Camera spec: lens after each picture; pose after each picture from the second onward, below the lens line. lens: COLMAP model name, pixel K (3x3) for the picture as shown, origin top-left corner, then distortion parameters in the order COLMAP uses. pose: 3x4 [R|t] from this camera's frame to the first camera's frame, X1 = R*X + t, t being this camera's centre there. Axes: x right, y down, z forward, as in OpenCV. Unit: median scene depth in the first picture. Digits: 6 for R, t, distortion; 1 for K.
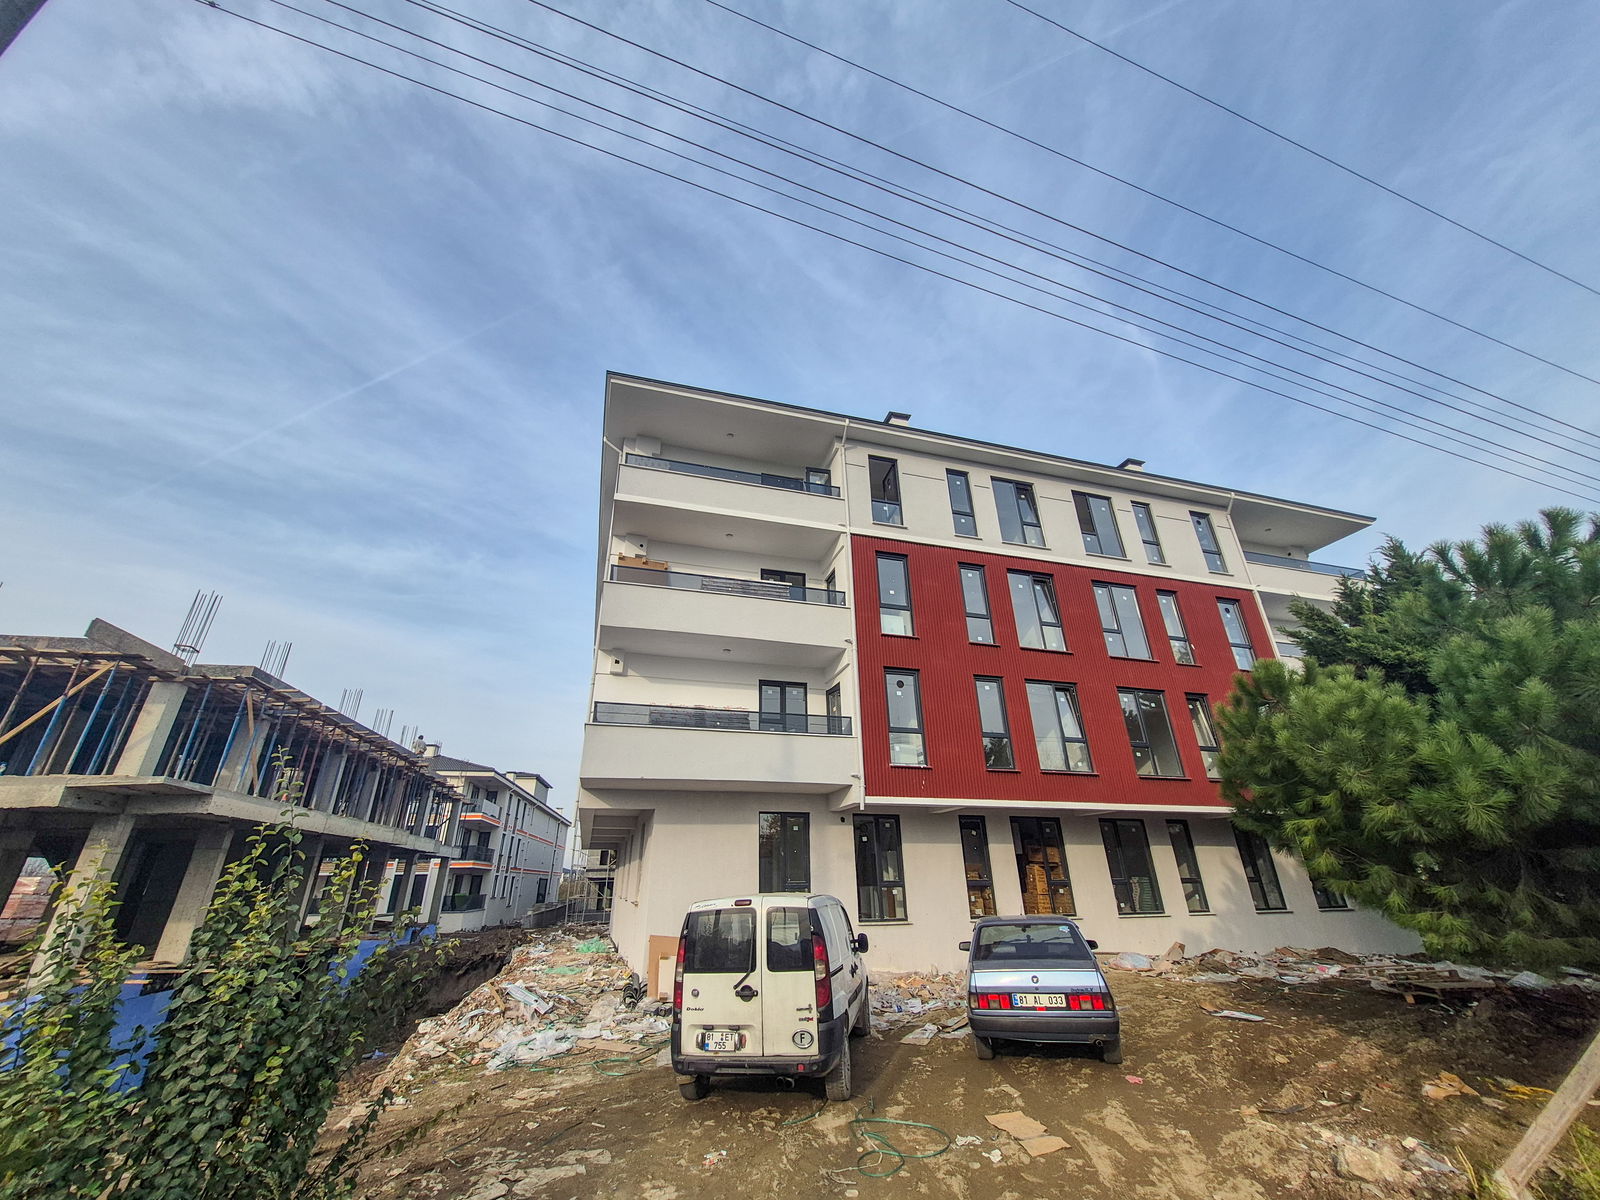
lens RADIAL K [[625.1, 0, 789.8], [0, 625.1, 600.2], [0, 0, 1]] dist [-0.000111, -0.001107]
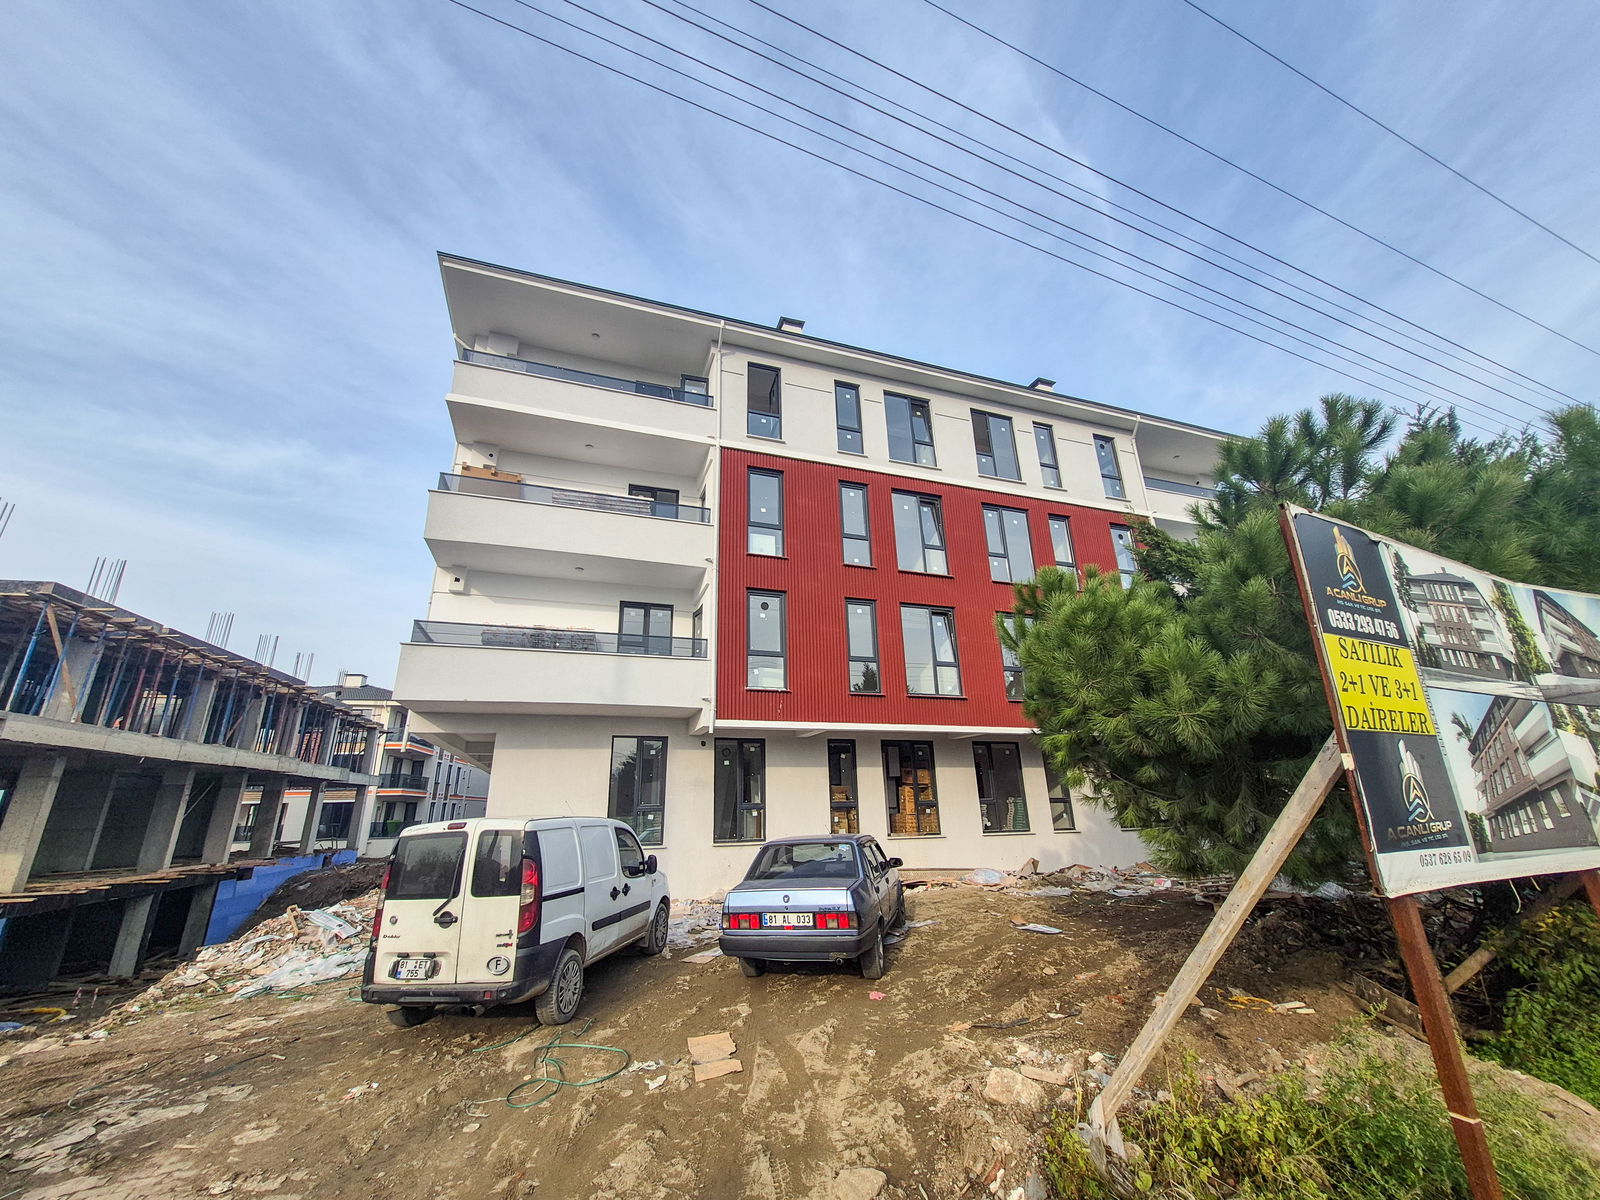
lens RADIAL K [[621.9, 0, 790.1], [0, 621.9, 601.9], [0, 0, 1]] dist [0.000648, -0.000280]
pose [[0.998774, 0.006951, 0.049011, 0.164362], [-0.012100, 0.994341, 0.105546, 0.026242], [-0.048000, -0.106010, 0.993206, 0.049492]]
